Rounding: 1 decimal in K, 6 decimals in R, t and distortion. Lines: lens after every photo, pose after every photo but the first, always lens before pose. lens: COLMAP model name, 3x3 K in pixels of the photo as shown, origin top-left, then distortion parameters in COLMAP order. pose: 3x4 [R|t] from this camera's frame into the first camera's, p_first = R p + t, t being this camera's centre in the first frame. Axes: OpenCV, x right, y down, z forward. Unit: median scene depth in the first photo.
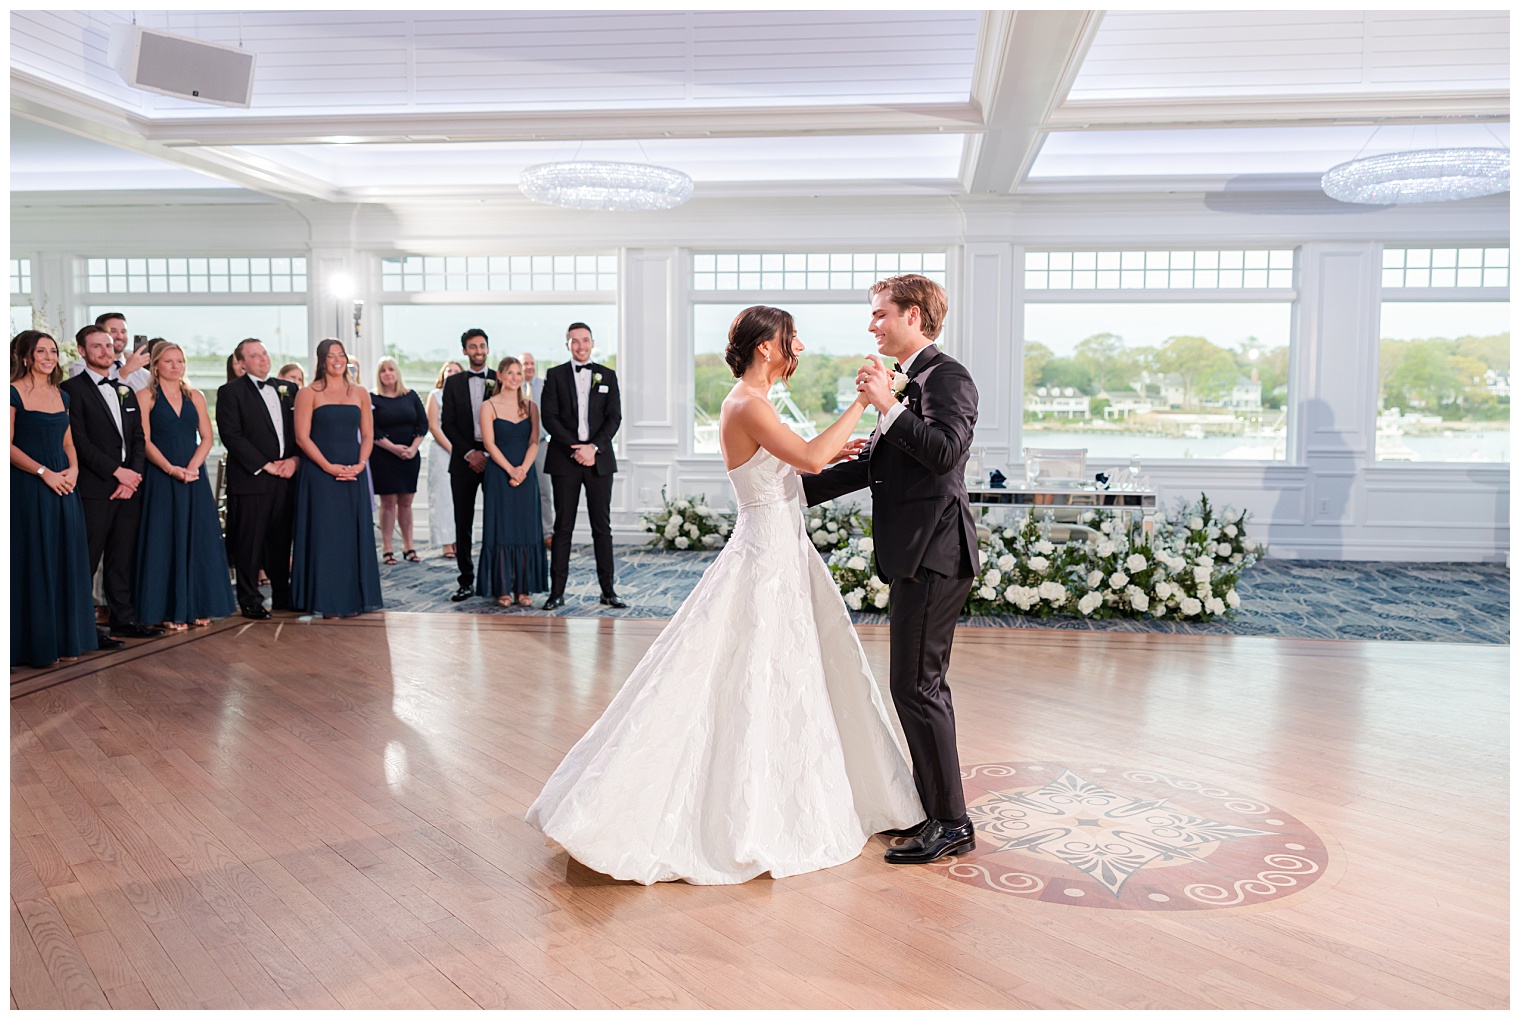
lens RADIAL K [[1280.1, 0, 759.3], [0, 1280.1, 511.8], [0, 0, 1]] dist [0.002396, -0.012718]
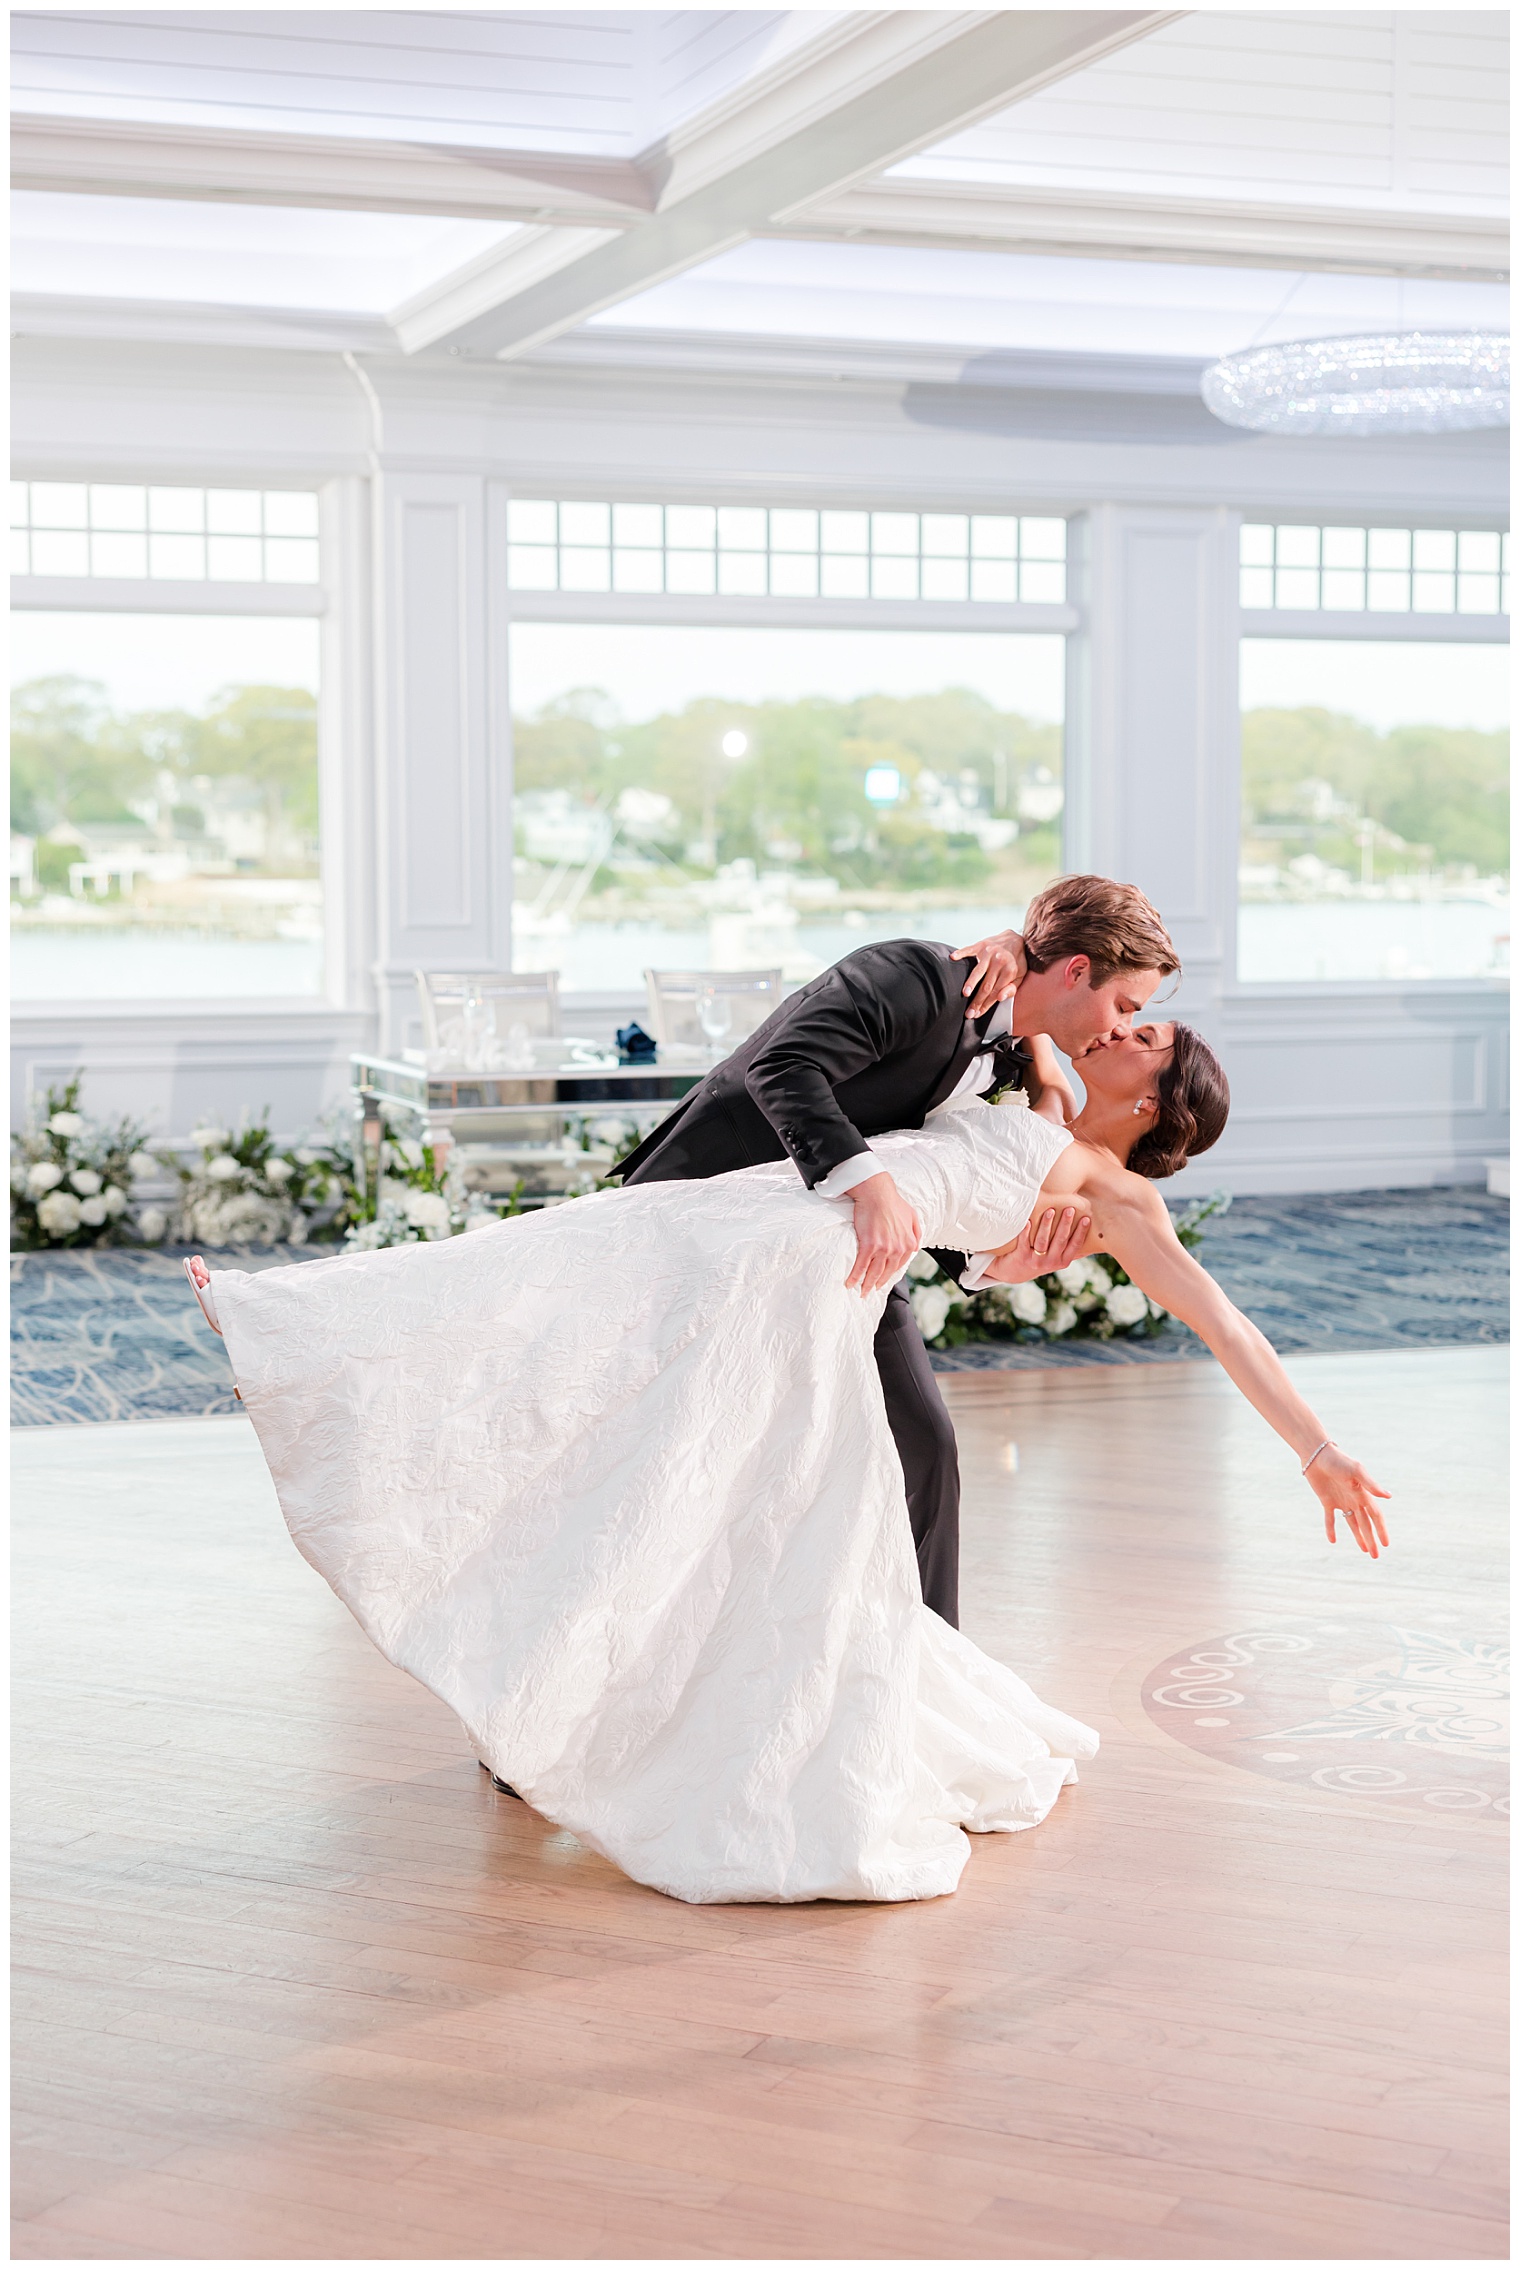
lens RADIAL K [[3371.6, 0, 761.6], [0, 3371.6, 1140.1], [0, 0, 1]] dist [0.041535, 0.000000]
pose [[0.892495, -0.046259, 0.448678, -0.169217], [0.046530, 0.998862, 0.010427, -0.001951], [-0.448650, 0.011571, 0.893633, -0.012181]]
